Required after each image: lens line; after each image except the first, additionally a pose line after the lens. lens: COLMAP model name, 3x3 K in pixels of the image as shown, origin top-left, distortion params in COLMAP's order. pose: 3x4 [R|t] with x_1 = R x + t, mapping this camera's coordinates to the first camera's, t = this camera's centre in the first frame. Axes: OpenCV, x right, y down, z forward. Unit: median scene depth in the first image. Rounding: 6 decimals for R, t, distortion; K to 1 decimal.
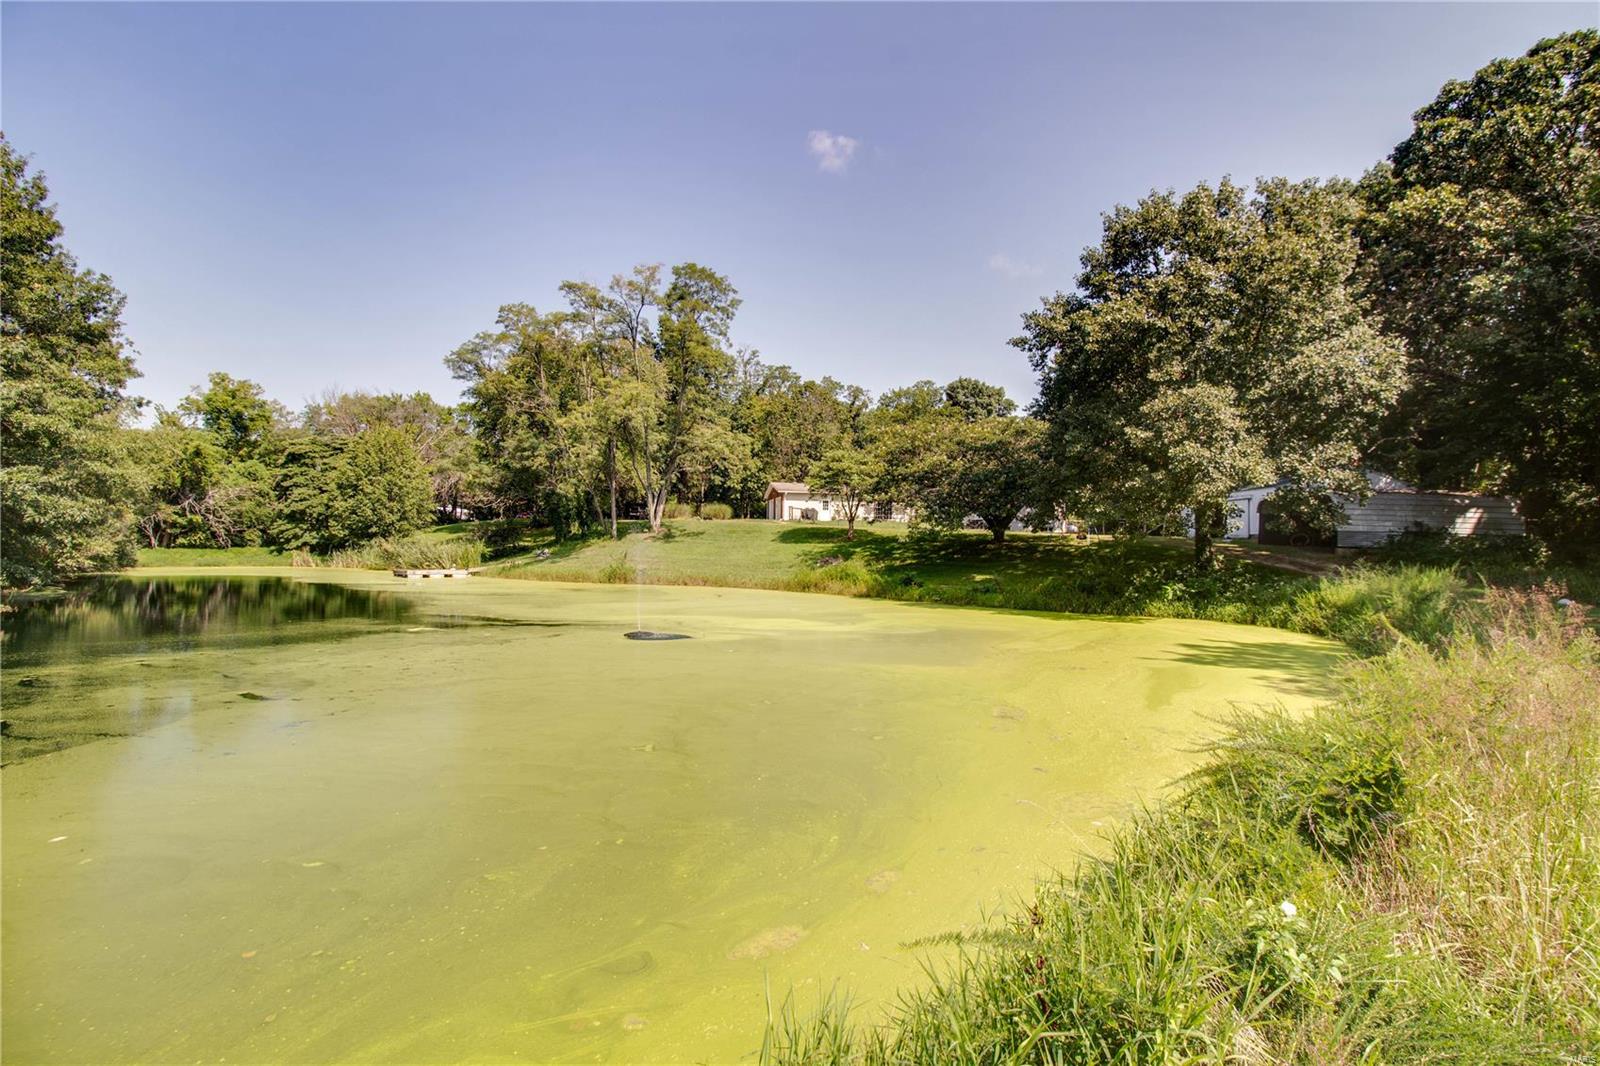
lens RADIAL K [[739.3, 0, 800.0], [0, 739.3, 533.0], [0, 0, 1]] dist [-0.002439, -0.014124]
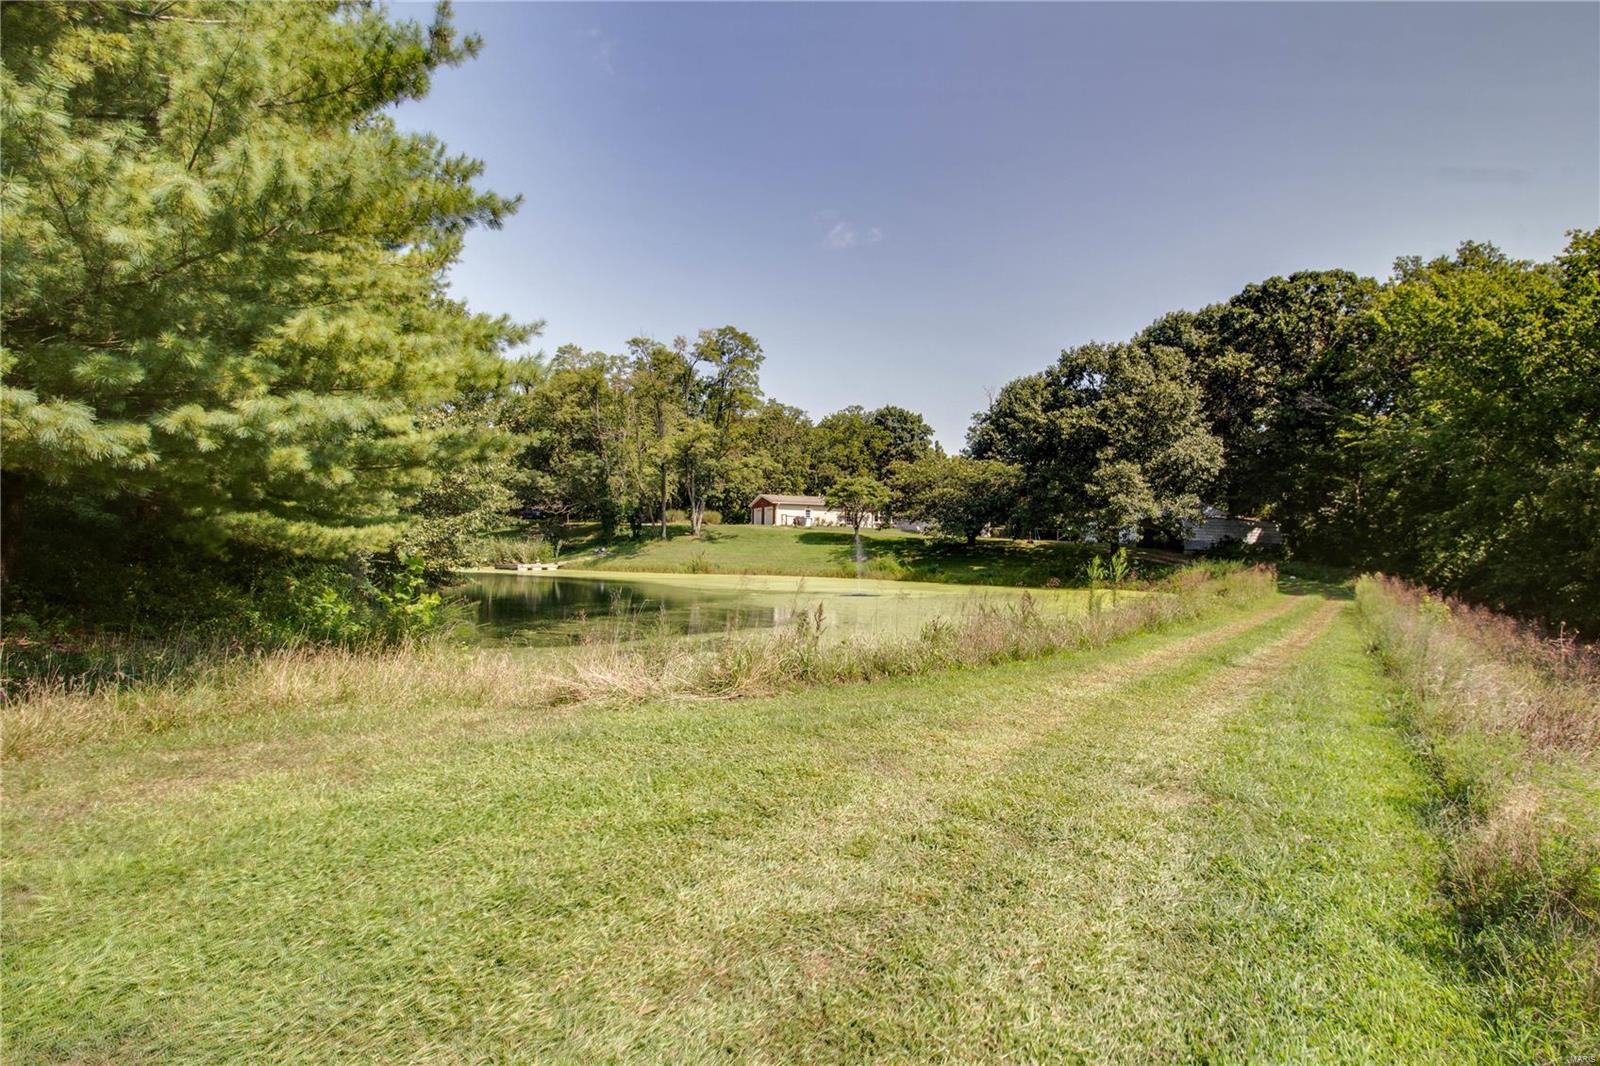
lens RADIAL K [[739.3, 0, 800.0], [0, 739.3, 533.0], [0, 0, 1]] dist [-0.002439, -0.014124]
pose [[0.984732, 0.007912, 0.173895, -0.462287], [-0.008201, 0.999966, 0.000944, -0.014134], [-0.173882, -0.002355, 0.984764, -0.549065]]
